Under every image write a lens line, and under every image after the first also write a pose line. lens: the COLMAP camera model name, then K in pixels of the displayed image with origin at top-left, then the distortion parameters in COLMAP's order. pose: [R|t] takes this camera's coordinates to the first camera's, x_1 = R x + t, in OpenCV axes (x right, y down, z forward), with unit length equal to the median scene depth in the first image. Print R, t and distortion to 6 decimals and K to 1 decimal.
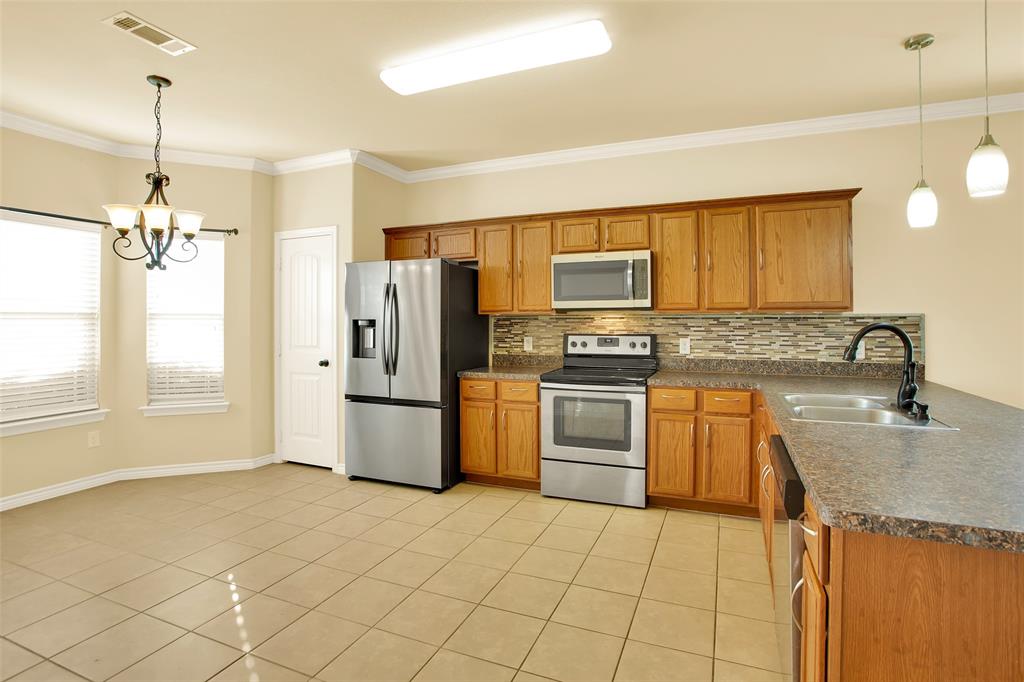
lens RADIAL K [[508.2, 0, 516.3], [0, 508.2, 325.2], [0, 0, 1]] dist [-0.068237, 0.027023]
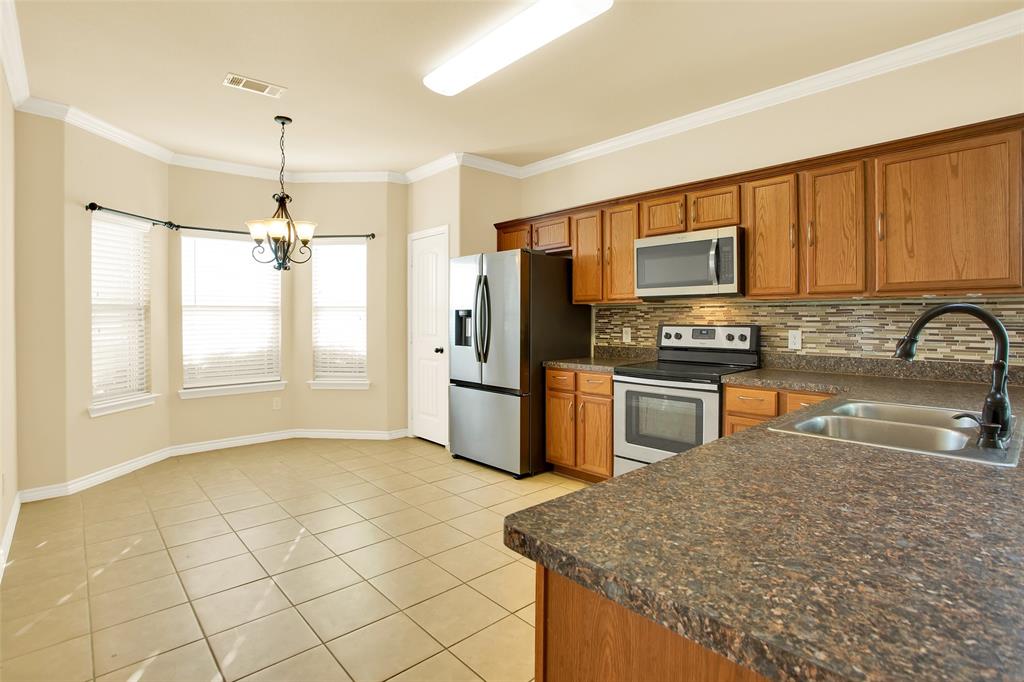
lens RADIAL K [[508.2, 0, 516.3], [0, 508.2, 325.2], [0, 0, 1]] dist [-0.068237, 0.027023]
pose [[0.906586, 0.006038, -0.421977, 0.266127], [-0.002345, 0.999954, 0.009270, 0.011346], [0.422014, -0.007414, 0.906559, 0.069366]]
